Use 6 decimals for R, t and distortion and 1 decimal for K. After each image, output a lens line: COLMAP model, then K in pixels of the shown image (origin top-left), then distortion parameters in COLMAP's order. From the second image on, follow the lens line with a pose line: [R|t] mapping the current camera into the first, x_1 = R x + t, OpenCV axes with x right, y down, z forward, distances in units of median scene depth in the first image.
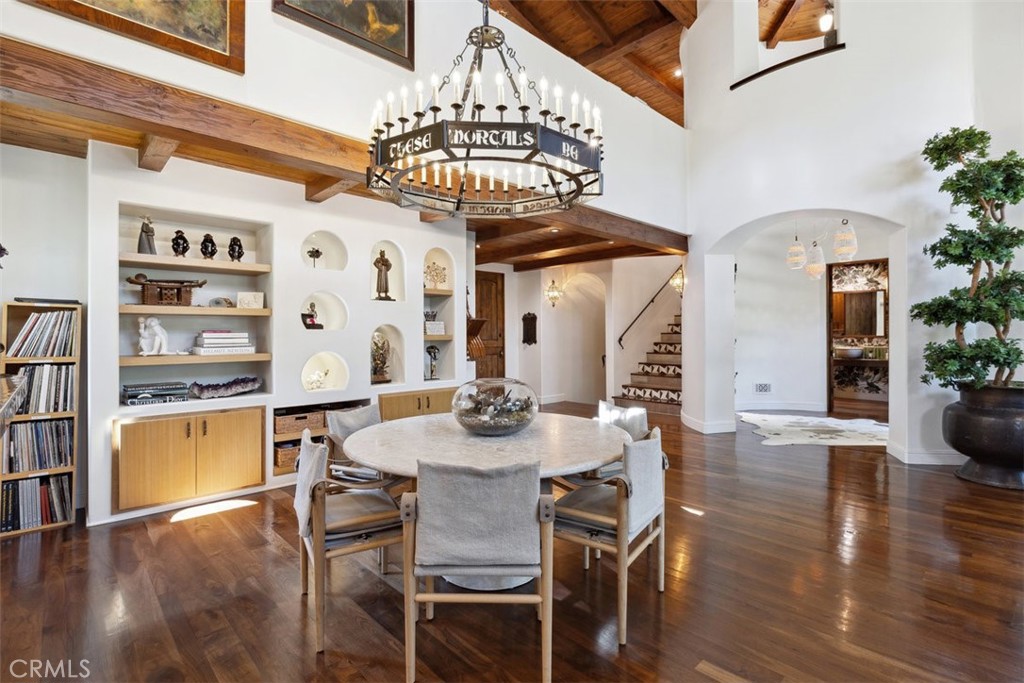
lens RADIAL K [[472.1, 0, 509.9], [0, 472.1, 331.6], [0, 0, 1]] dist [-0.005525, -0.000201]
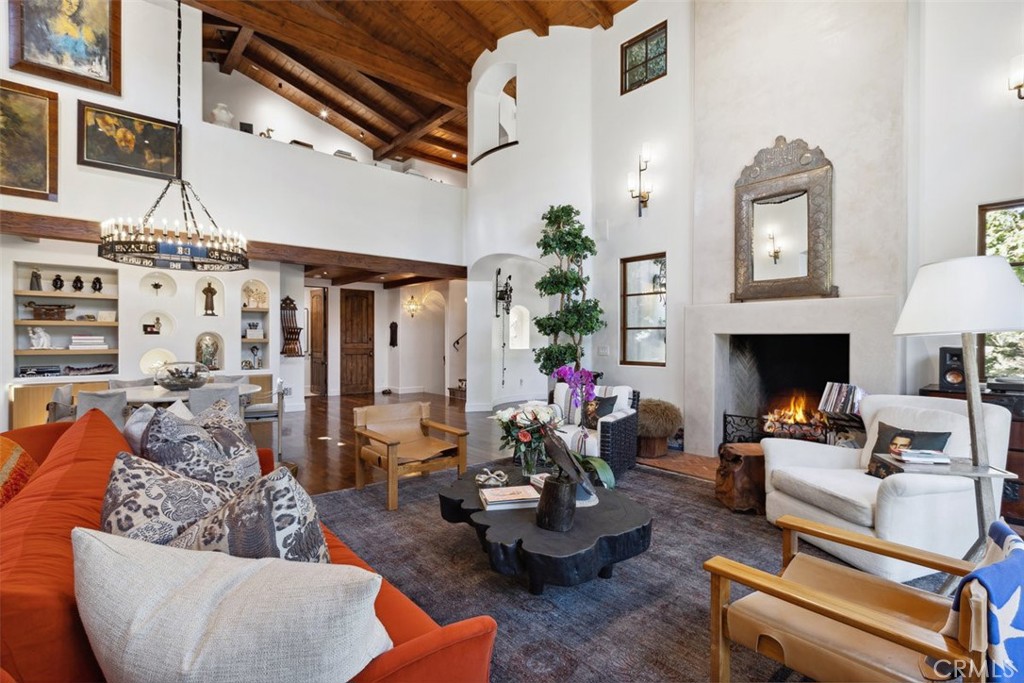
lens RADIAL K [[472.1, 0, 512.0], [0, 472.1, 344.0], [0, 0, 1]] dist [-0.005525, -0.000201]
pose [[0.999312, 0.007338, -0.036354, 0.881006], [-0.006771, 0.999854, 0.015696, -0.006277], [0.036464, -0.015439, 0.999216, -0.552656]]
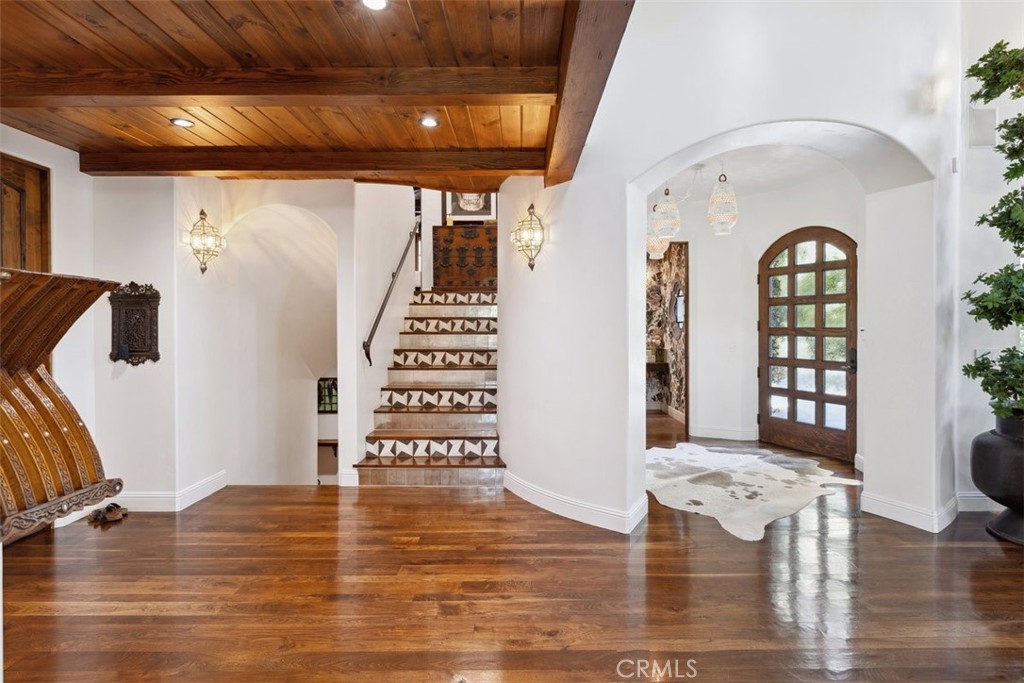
lens RADIAL K [[539.8, 0, 522.0], [0, 539.8, 333.6], [0, 0, 1]] dist [-0.010878, 0.001635]
pose [[0.678598, -0.008348, 0.734462, -0.147384], [-0.003488, 0.999888, 0.014588, -0.013344], [-0.734501, -0.012461, 0.678493, 1.004187]]
